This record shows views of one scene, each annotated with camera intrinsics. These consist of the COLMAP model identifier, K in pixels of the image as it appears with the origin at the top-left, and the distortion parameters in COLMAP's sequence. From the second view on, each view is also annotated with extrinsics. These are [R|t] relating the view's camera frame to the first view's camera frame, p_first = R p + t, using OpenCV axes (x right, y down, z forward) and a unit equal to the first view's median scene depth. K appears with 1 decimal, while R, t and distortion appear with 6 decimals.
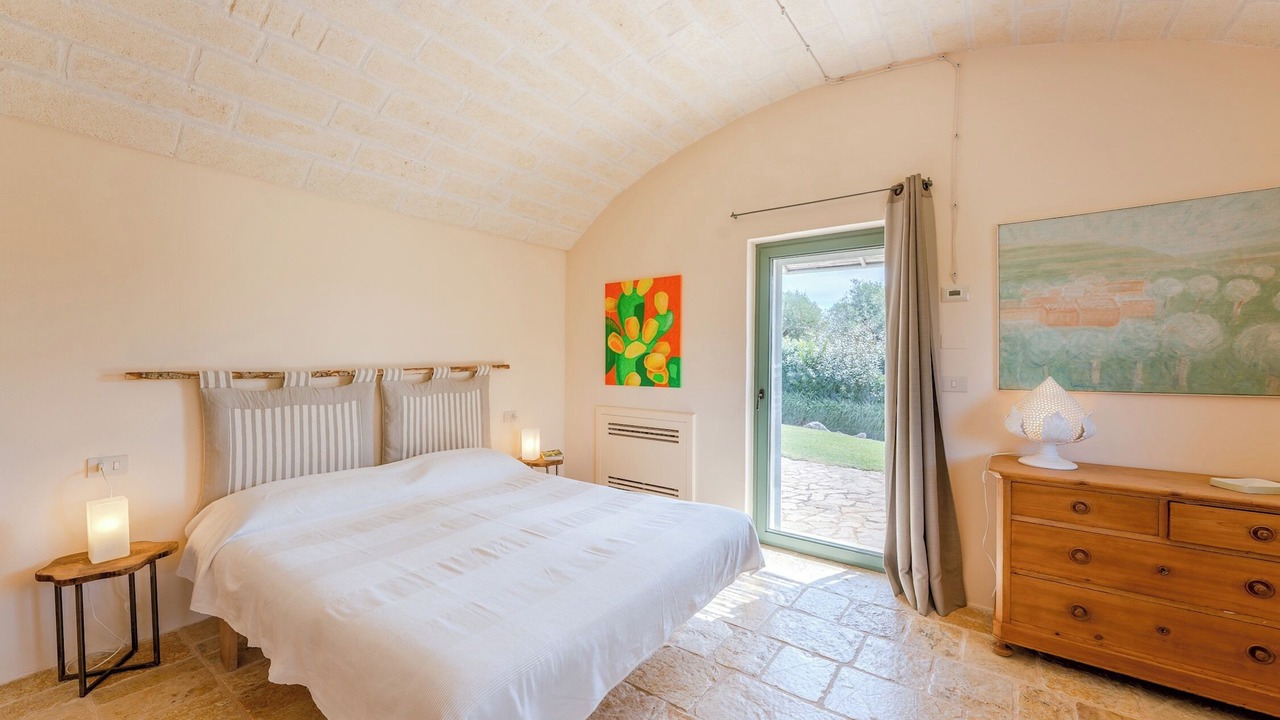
lens RADIAL K [[500.5, 0, 640.7], [0, 500.5, 361.0], [0, 0, 1]] dist [0.001220, 0.000143]
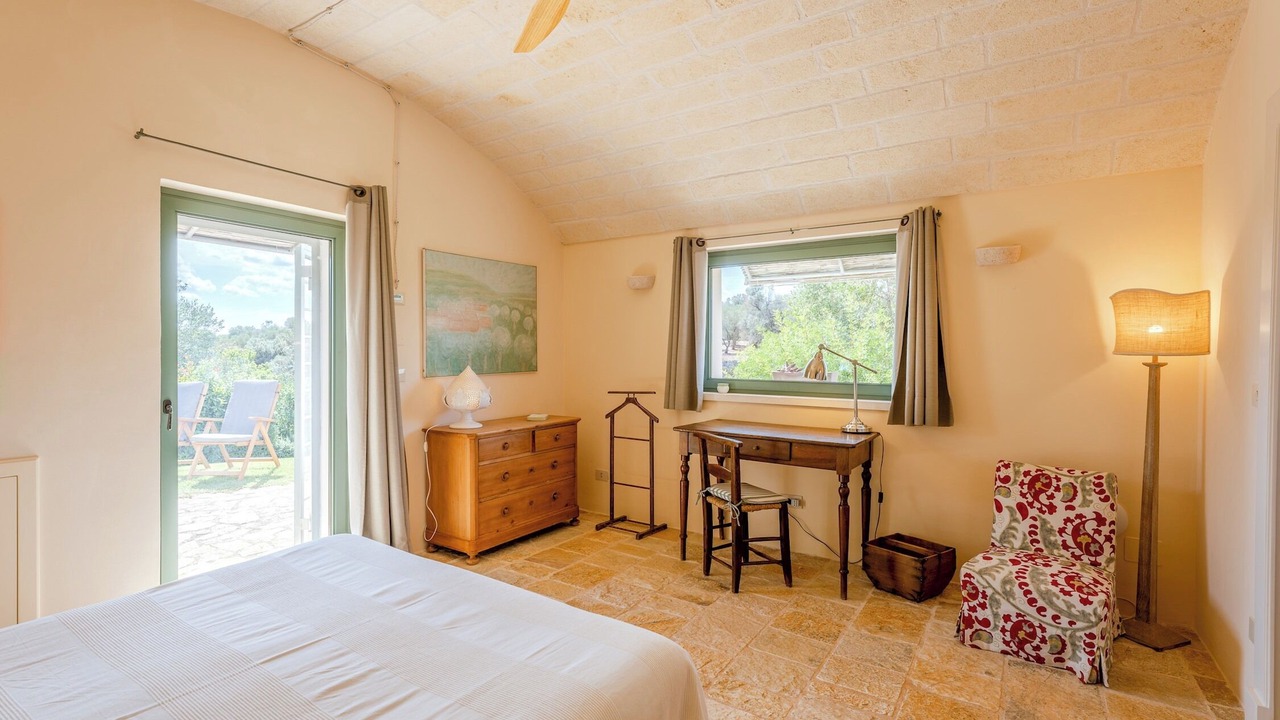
lens RADIAL K [[584.6, 0, 638.7], [0, 584.6, 356.3], [0, 0, 1]] dist [-0.002620, -0.000117]
pose [[-0.051858, -0.014068, 0.998555, -0.950673], [0.002159, 0.999897, 0.014199, -0.020536], [-0.998652, 0.002892, -0.051823, 0.630336]]
